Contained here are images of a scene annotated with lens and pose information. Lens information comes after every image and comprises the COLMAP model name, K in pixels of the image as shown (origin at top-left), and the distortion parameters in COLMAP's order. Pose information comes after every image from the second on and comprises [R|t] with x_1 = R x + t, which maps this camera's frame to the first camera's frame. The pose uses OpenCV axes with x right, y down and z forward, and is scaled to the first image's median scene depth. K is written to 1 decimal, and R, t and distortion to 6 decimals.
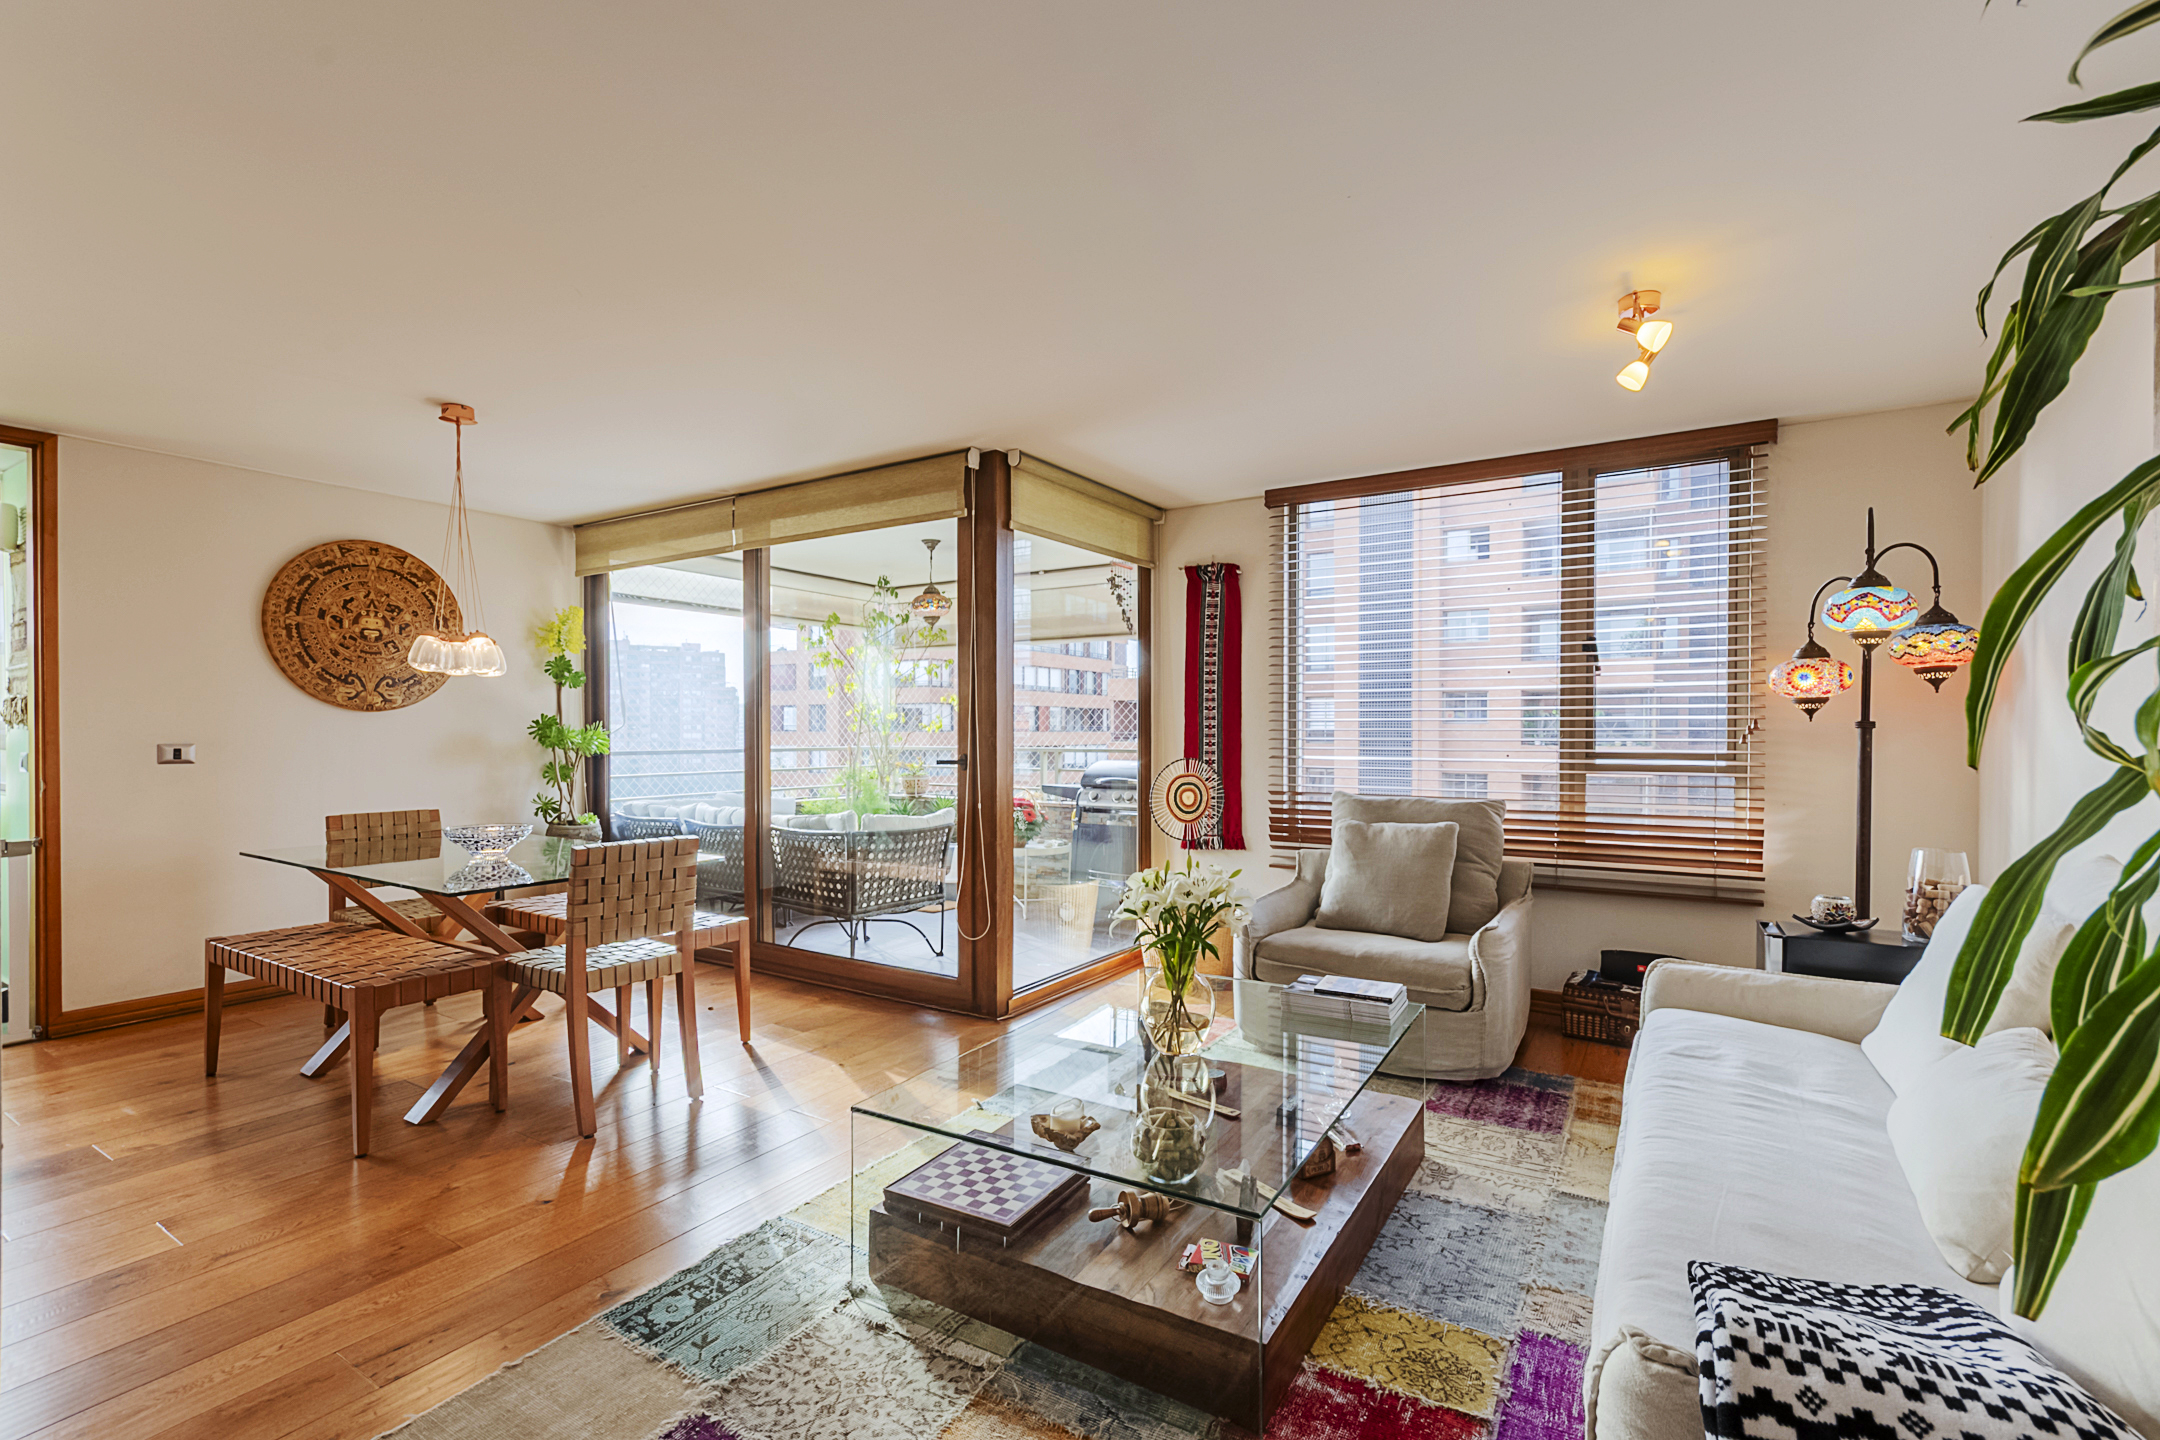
lens RADIAL K [[971.0, 0, 1082.6], [0, 971.0, 731.8], [0, 0, 1]] dist [-0.000511, 0.000169]
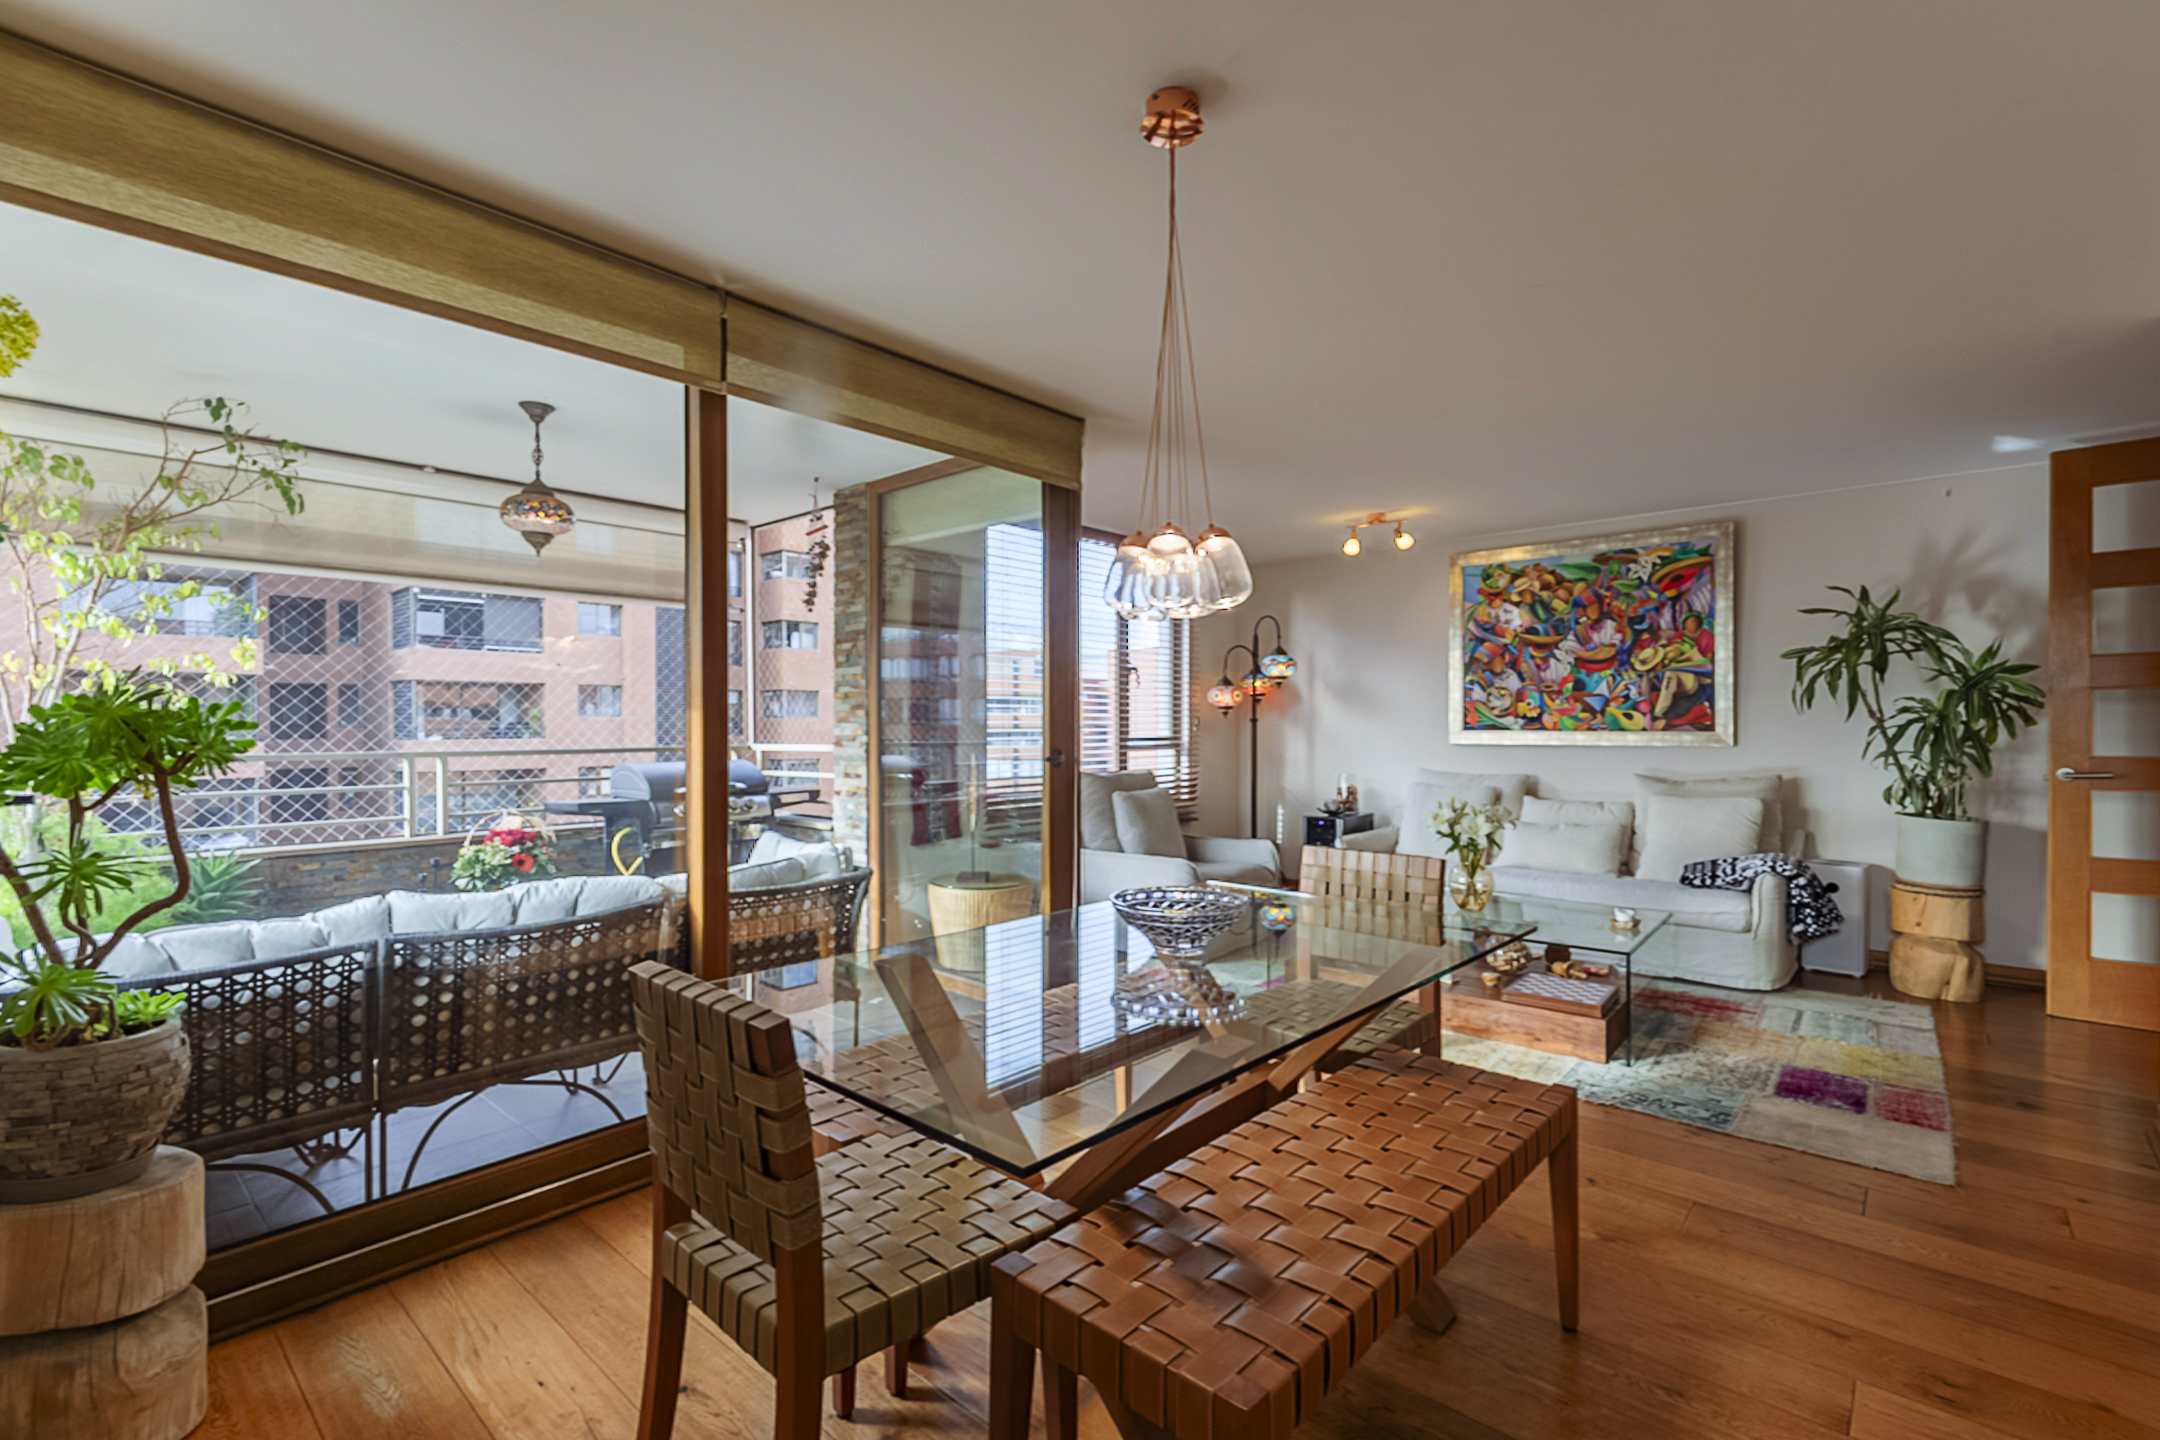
lens RADIAL K [[971.0, 0, 1083.1], [0, 971.0, 719.2], [0, 0, 1]] dist [-0.000511, 0.000169]
pose [[0.140920, 0.000939, 0.990021, -1.022909], [0.002280, 0.999997, -0.001273, -0.005896], [-0.990018, 0.002437, 0.140917, 0.864145]]
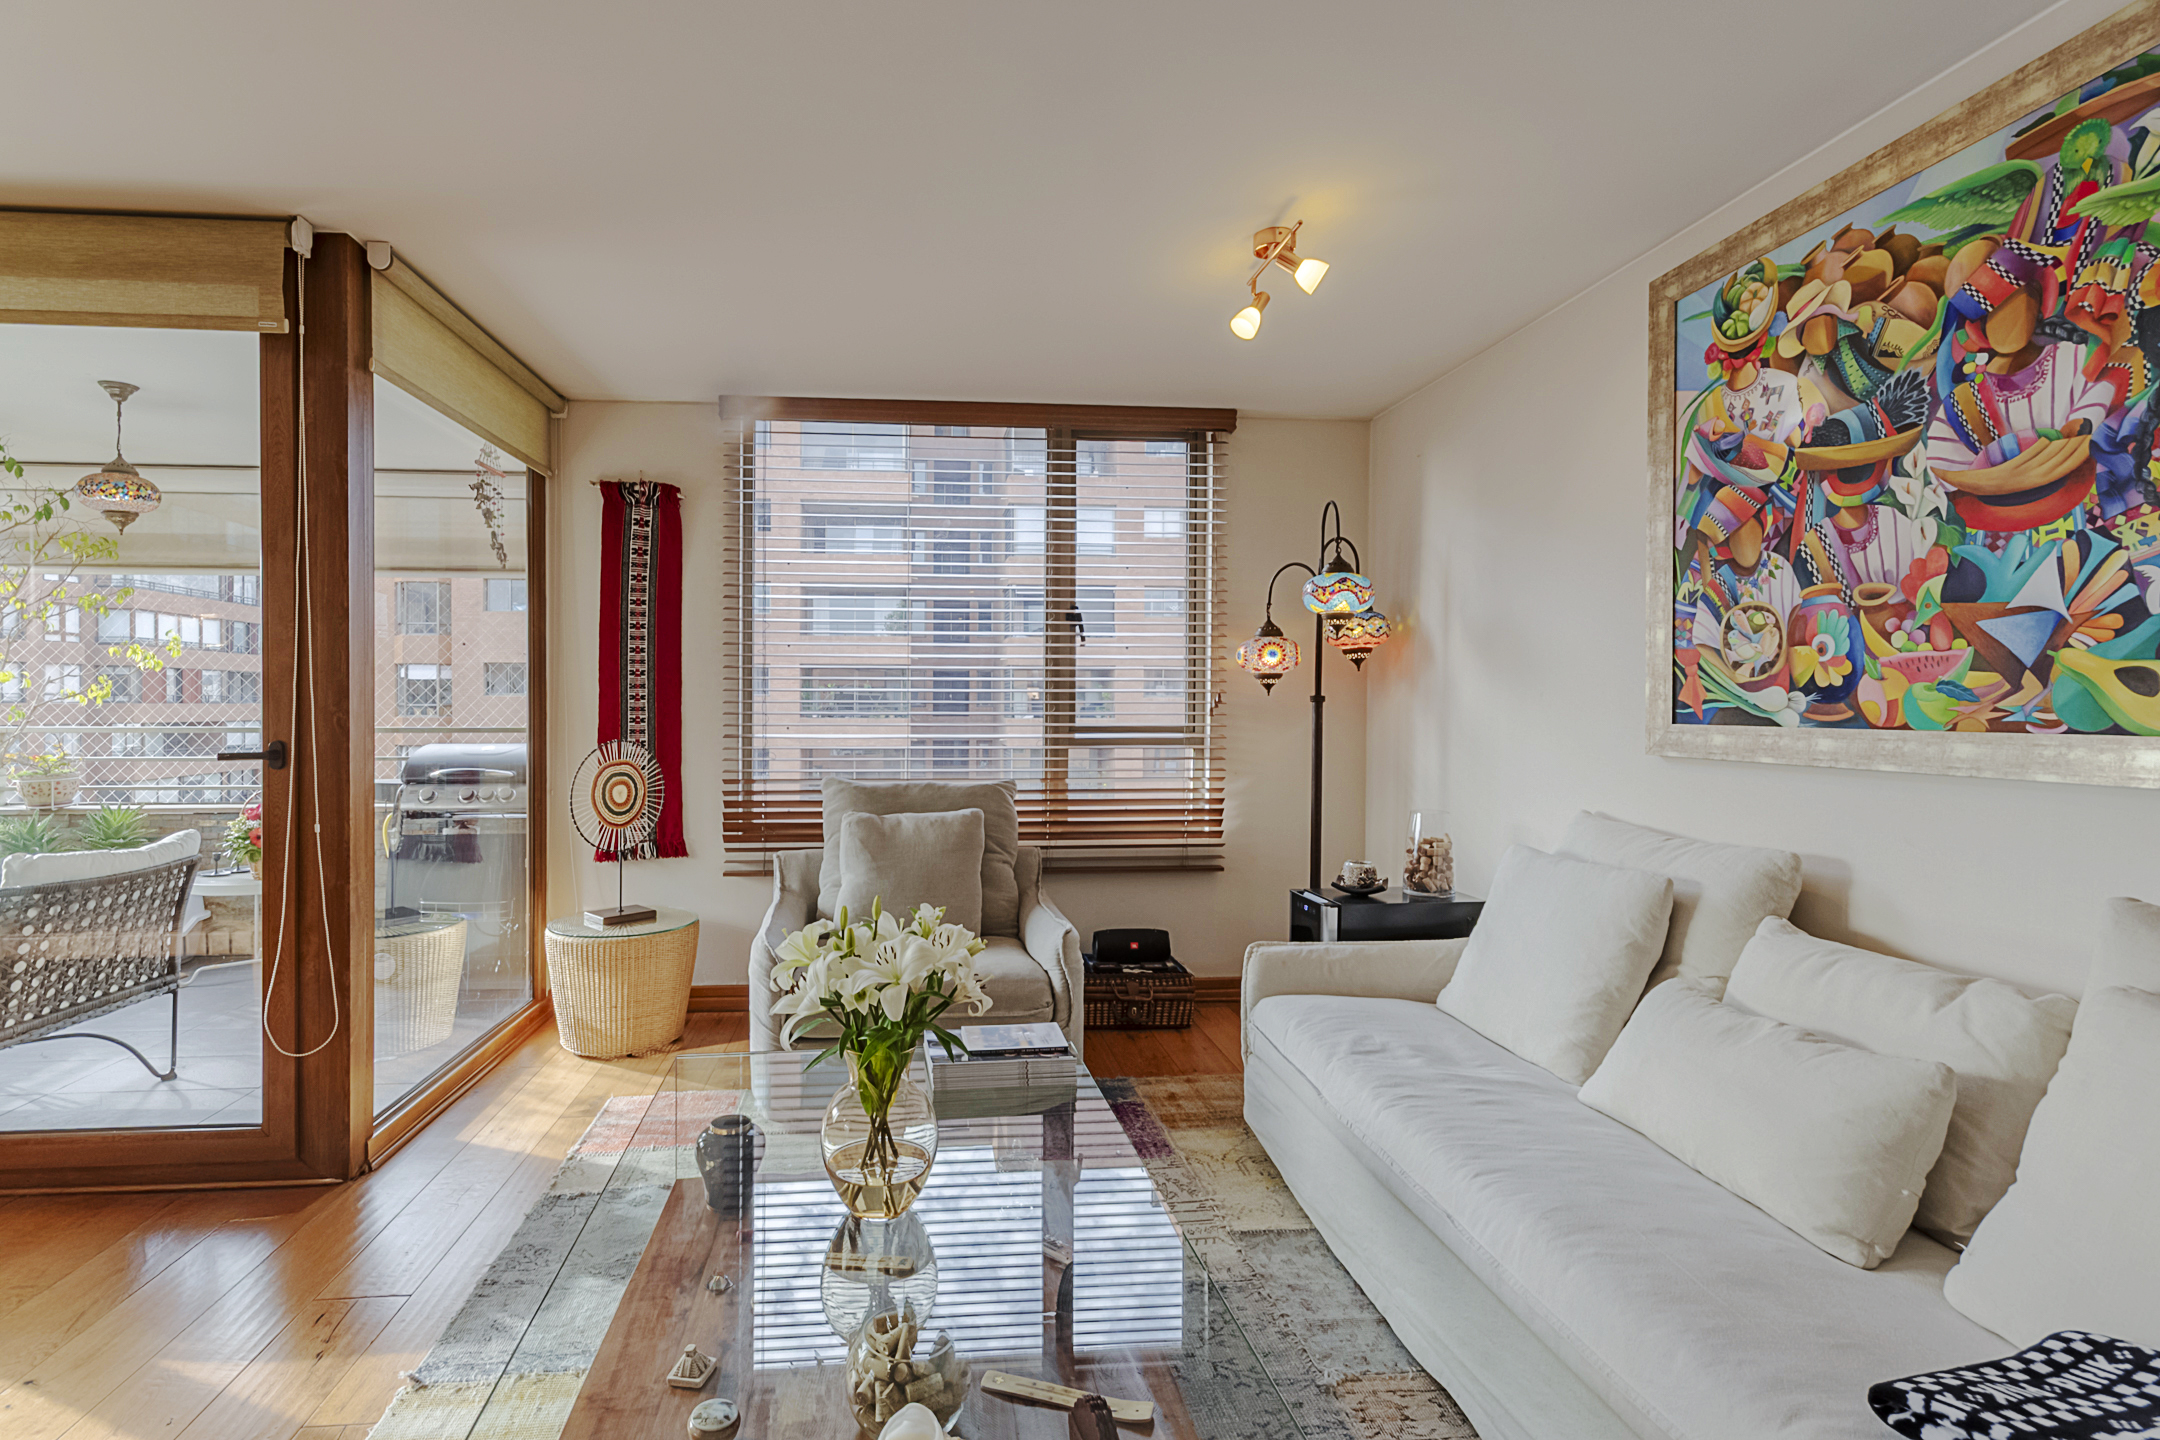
lens RADIAL K [[1017.9, 0, 1022.7], [0, 1017.9, 711.4], [0, 0, 1]] dist [0.002425, -0.000474]
pose [[0.801042, -0.002605, 0.598603, -0.127209], [-0.001576, 0.999978, 0.006460, 0.000095], [-0.598607, -0.006118, 0.801020, 0.233481]]
